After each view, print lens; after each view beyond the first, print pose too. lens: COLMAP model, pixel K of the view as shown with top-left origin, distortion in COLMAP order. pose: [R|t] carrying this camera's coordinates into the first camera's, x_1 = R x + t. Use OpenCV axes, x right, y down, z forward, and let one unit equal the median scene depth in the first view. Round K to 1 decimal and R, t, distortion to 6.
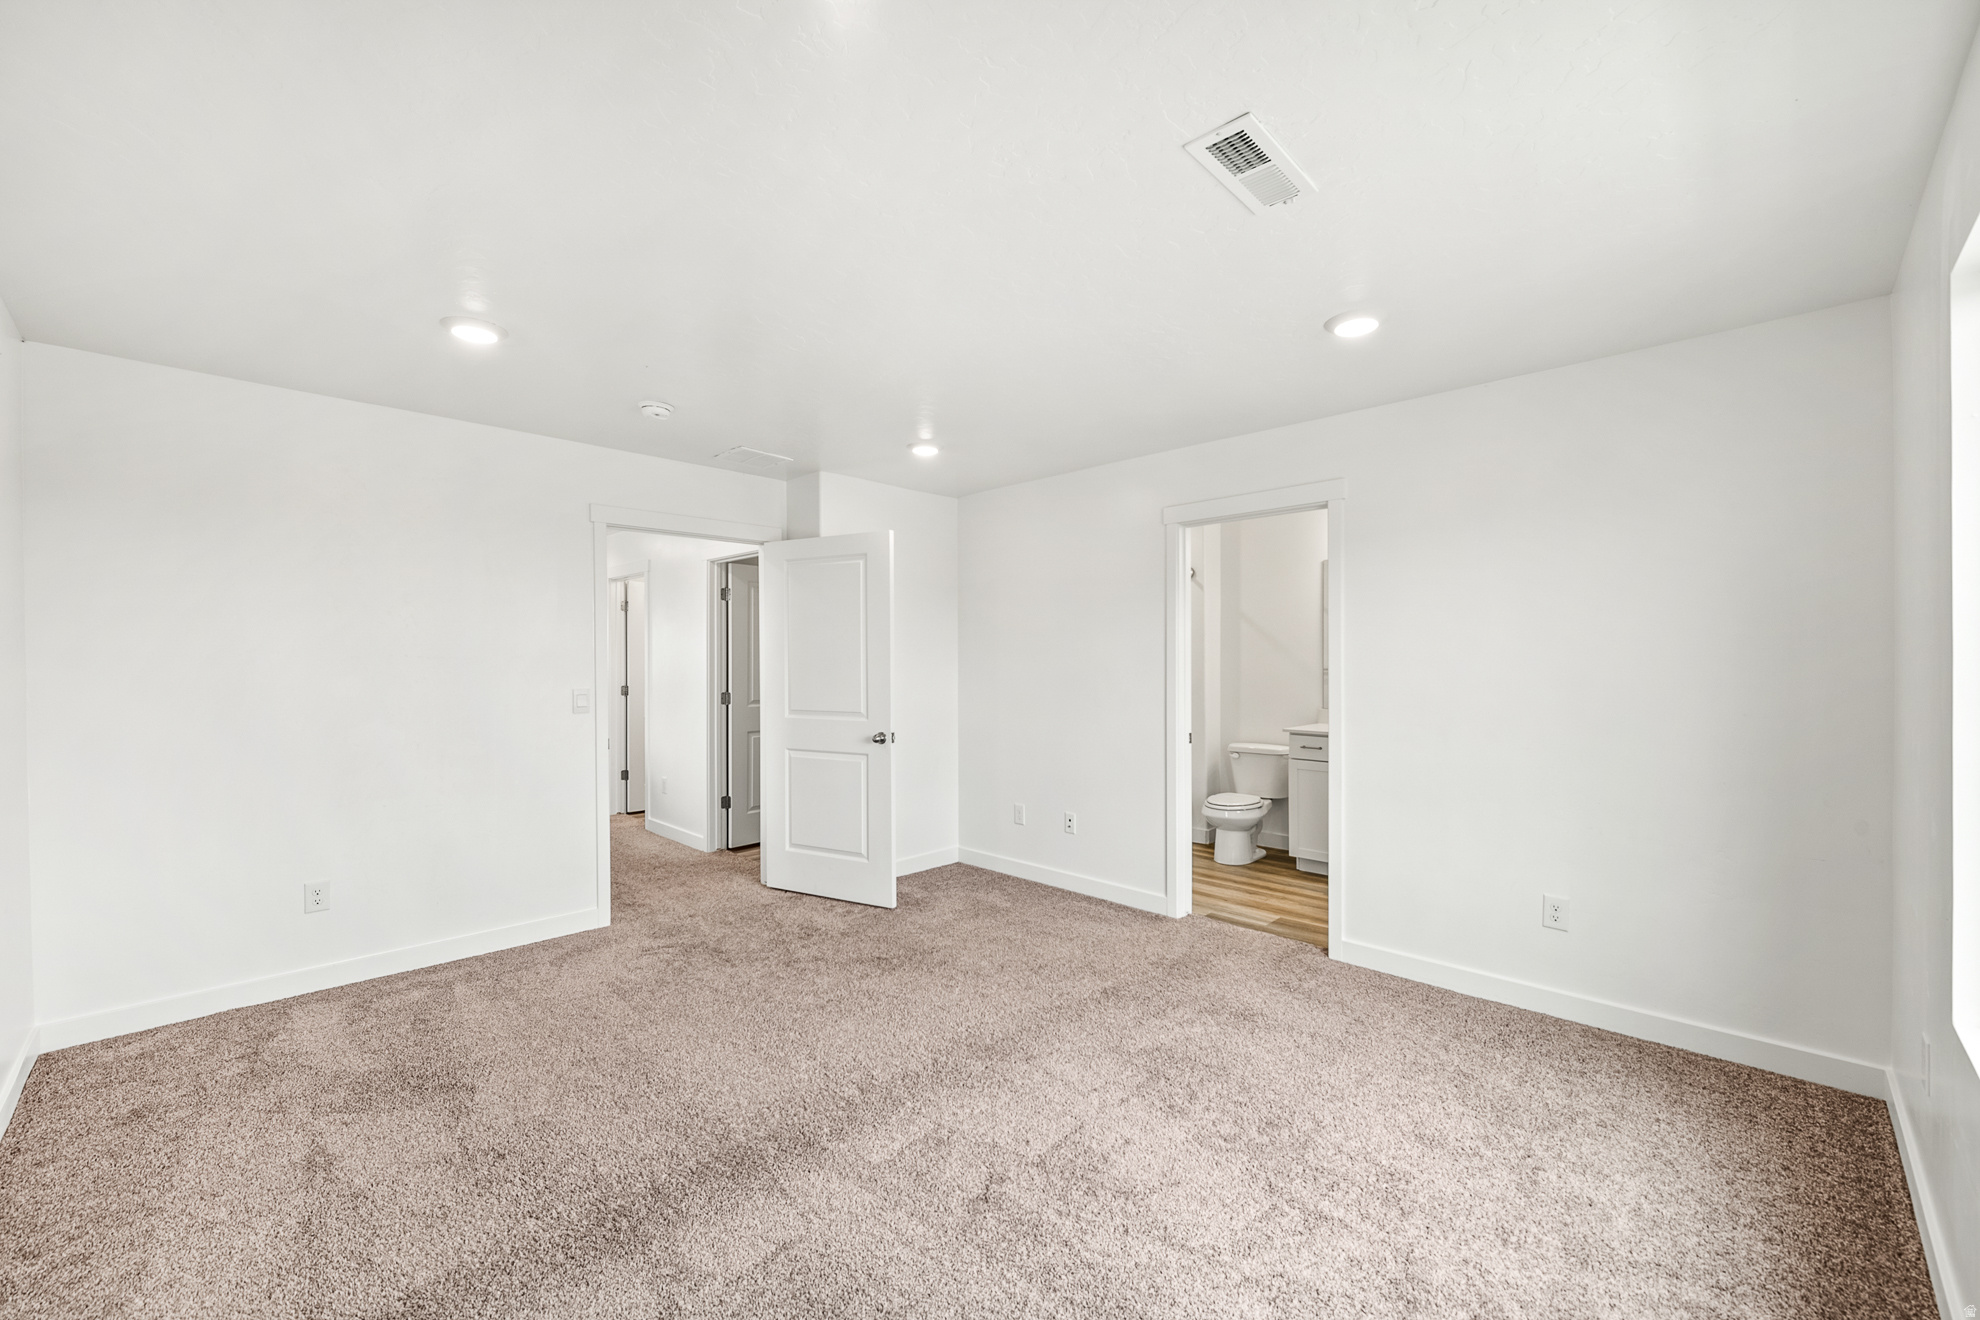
lens RADIAL K [[789.4, 0, 990.0], [0, 789.4, 660.0], [0, 0, 1]] dist [-0.000888, -0.000224]
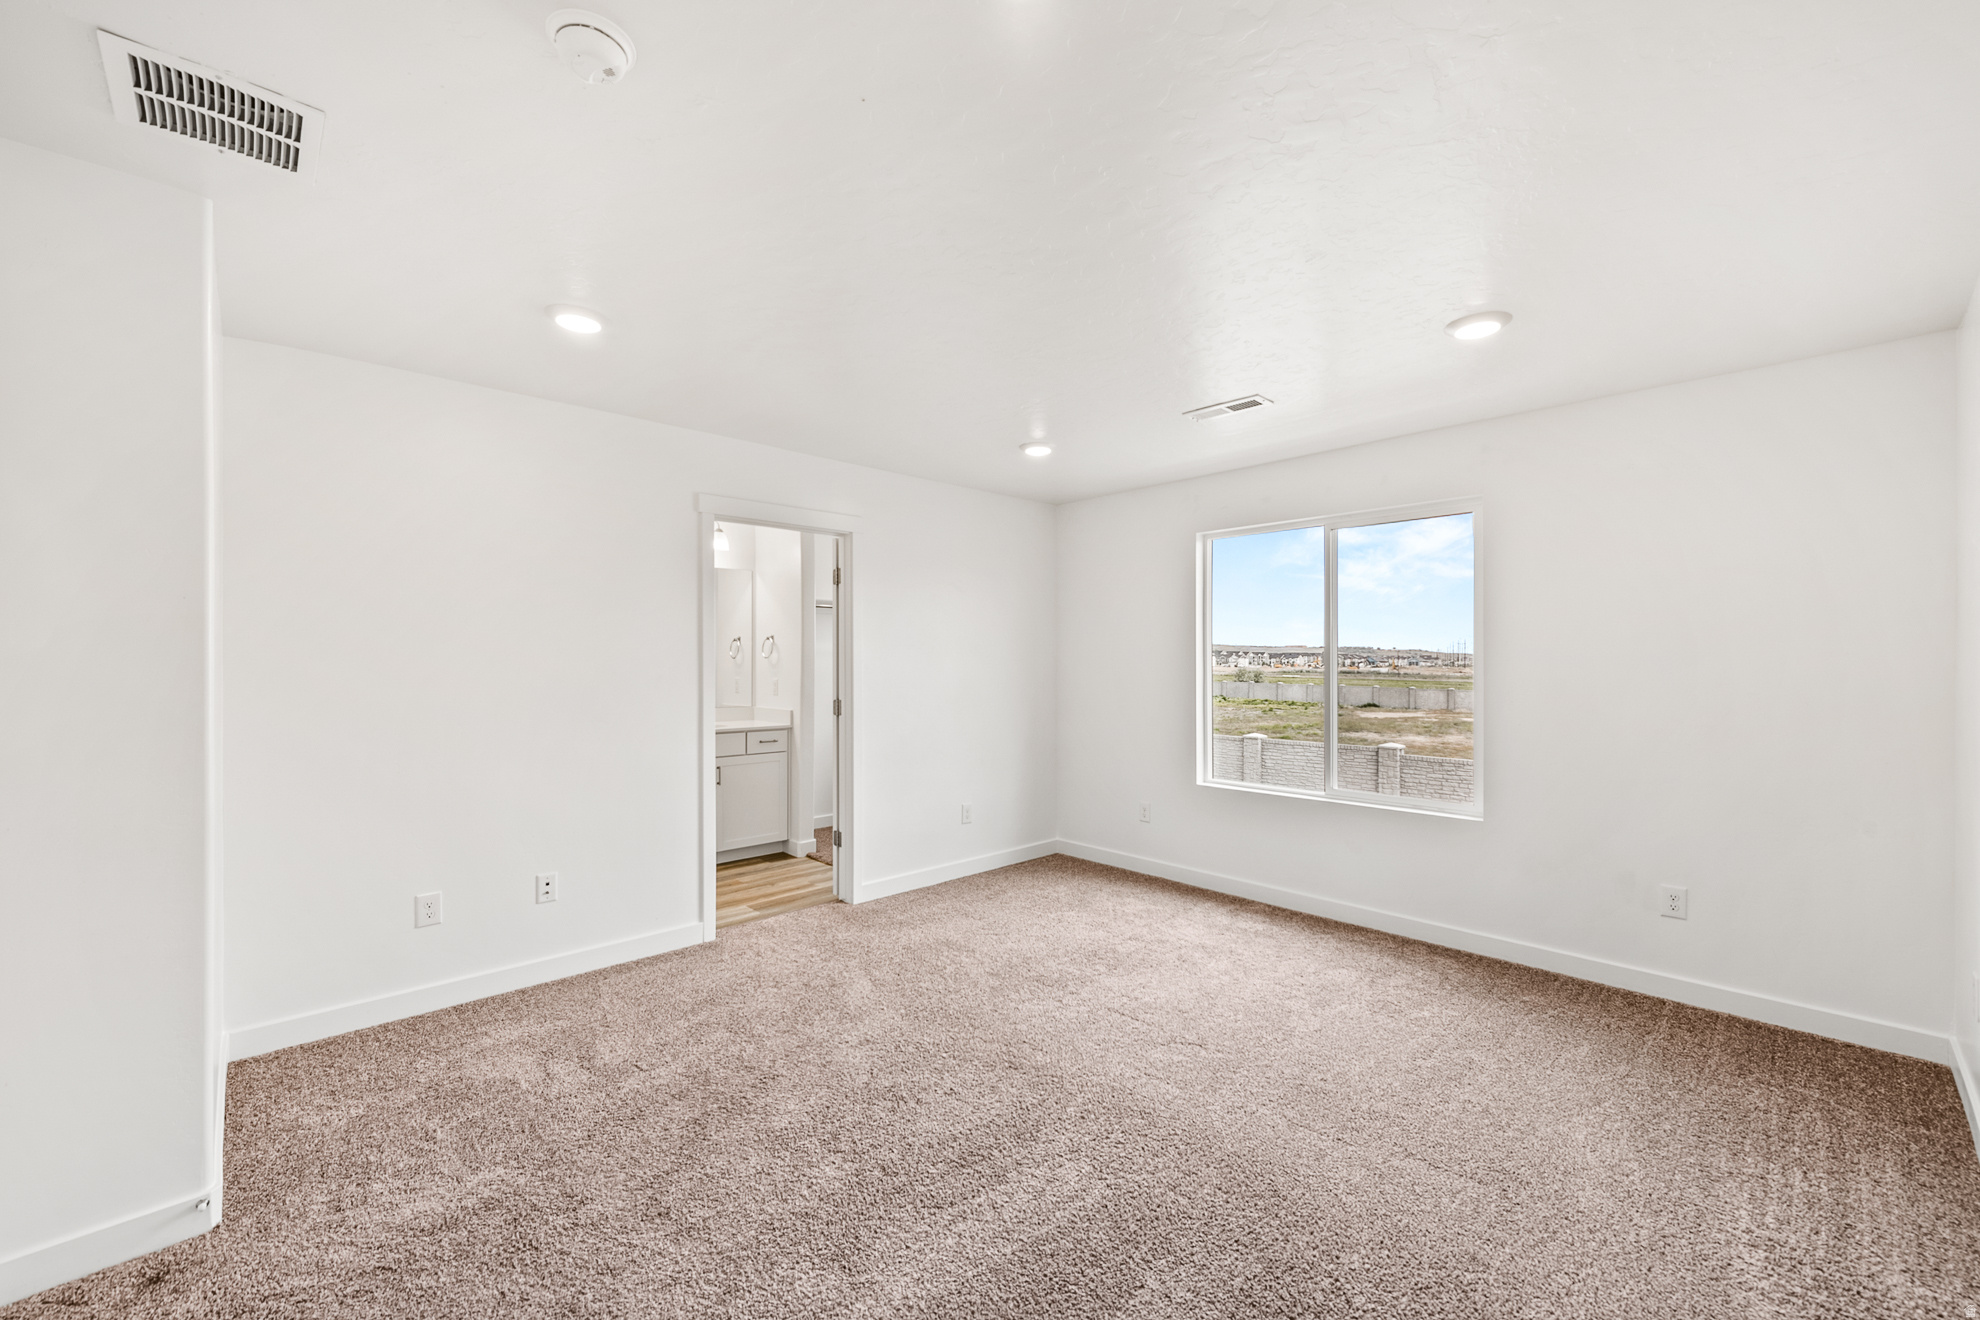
lens RADIAL K [[789.4, 0, 990.0], [0, 789.4, 660.0], [0, 0, 1]] dist [-0.000888, -0.000224]
pose [[0.025586, 0.002112, 0.999670, -0.704721], [-0.000532, 0.999998, -0.002099, -0.000784], [-0.999672, -0.000478, 0.025587, 0.669857]]
